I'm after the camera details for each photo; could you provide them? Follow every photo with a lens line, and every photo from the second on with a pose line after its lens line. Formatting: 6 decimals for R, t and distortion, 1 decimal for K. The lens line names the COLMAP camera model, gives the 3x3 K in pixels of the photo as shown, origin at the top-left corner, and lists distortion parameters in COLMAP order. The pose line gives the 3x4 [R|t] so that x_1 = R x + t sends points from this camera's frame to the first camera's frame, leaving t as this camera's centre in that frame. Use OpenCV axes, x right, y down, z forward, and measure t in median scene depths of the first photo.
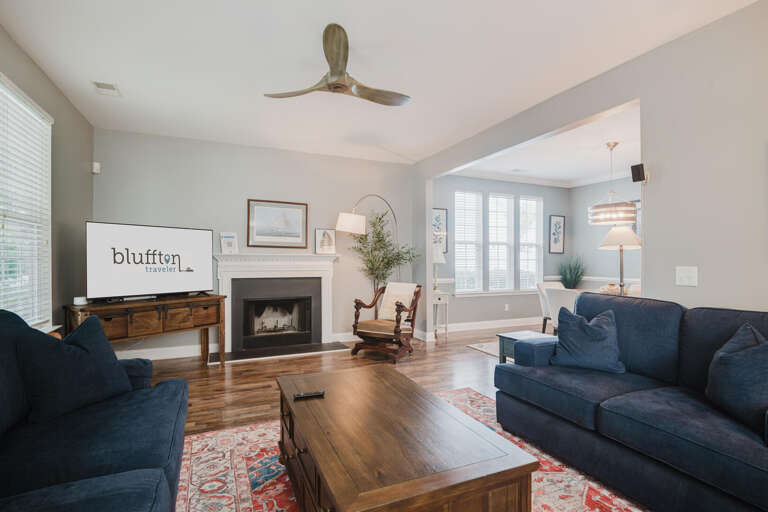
lens RADIAL K [[378.8, 0, 383.5], [0, 378.8, 259.9], [0, 0, 1]] dist [0.000262, -0.007438]
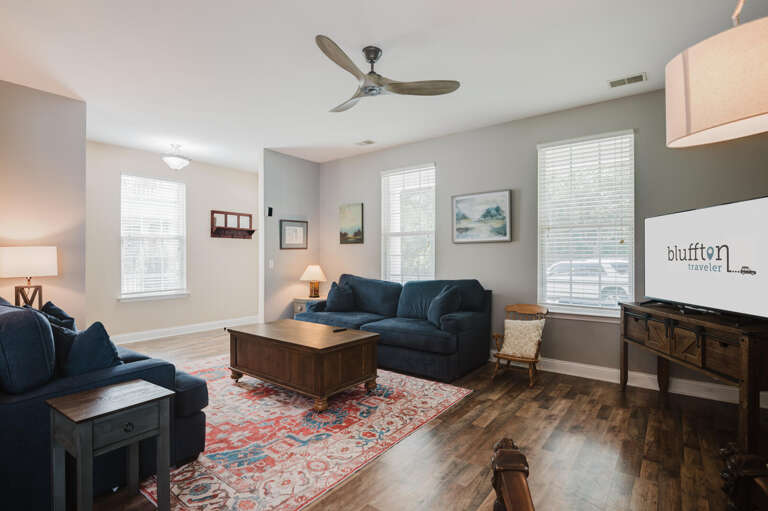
lens RADIAL K [[378.0, 0, 384.0], [0, 378.0, 255.5], [0, 0, 1]] dist [0.001766, 0.000055]
pose [[-0.884574, 0.002650, -0.466393, 0.195033], [0.002403, 0.999996, 0.001123, -0.003274], [0.466394, -0.000128, -0.884577, 1.113436]]
